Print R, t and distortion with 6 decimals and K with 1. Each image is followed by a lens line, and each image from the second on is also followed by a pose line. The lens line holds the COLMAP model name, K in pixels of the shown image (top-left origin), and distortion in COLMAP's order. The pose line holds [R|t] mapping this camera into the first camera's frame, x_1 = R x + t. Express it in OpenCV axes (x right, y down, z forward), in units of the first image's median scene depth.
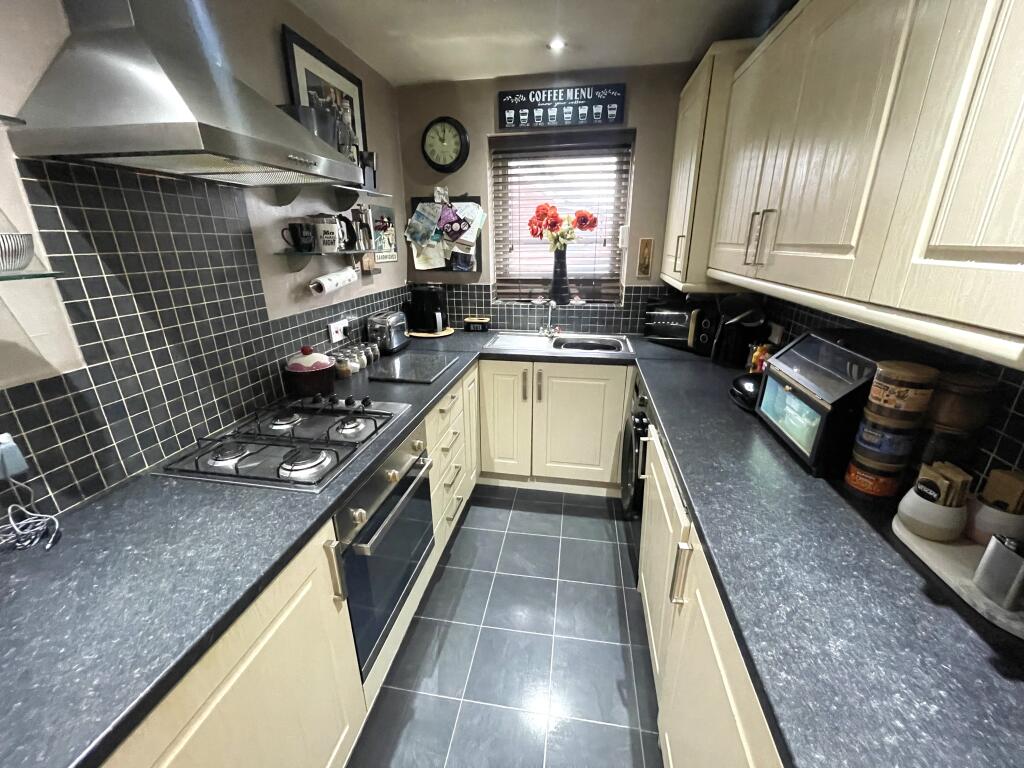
lens RADIAL K [[417.4, 0, 507.3], [0, 417.4, 386.7], [0, 0, 1]] dist [-0.001920, -0.000236]
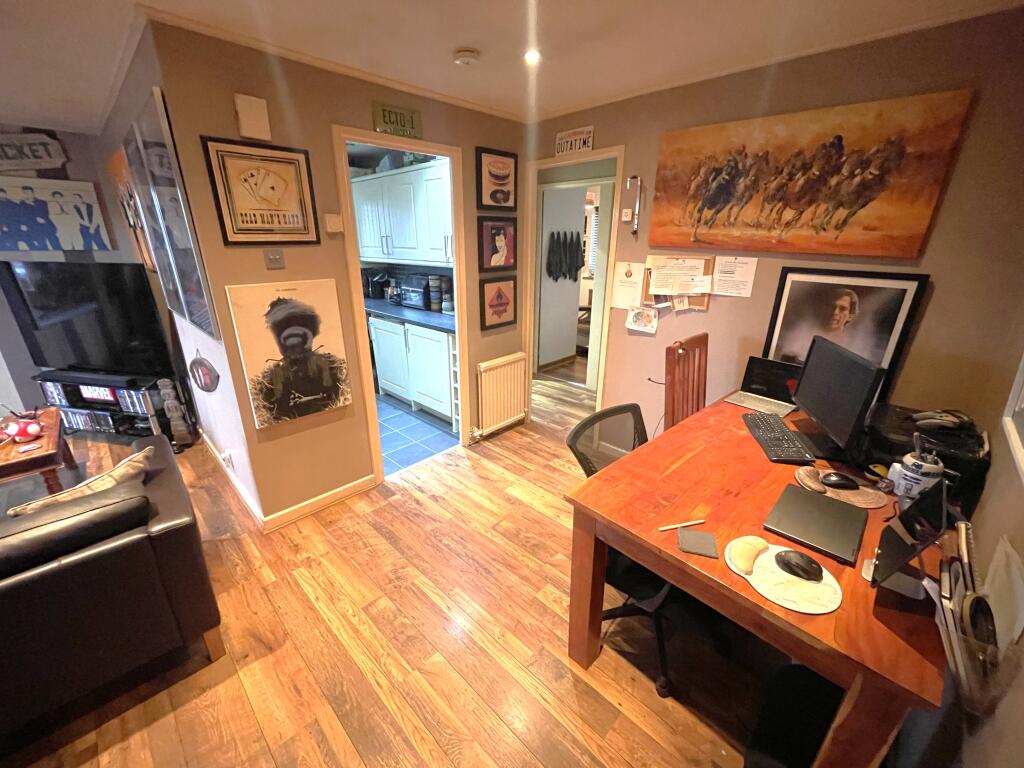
lens RADIAL K [[417.4, 0, 507.3], [0, 417.4, 386.7], [0, 0, 1]] dist [-0.001920, -0.000236]
pose [[0.567101, -0.271100, 0.777754, -2.115983], [0.268531, 0.953540, 0.136574, 0.613675], [-0.778645, 0.131399, 0.613553, -1.936575]]
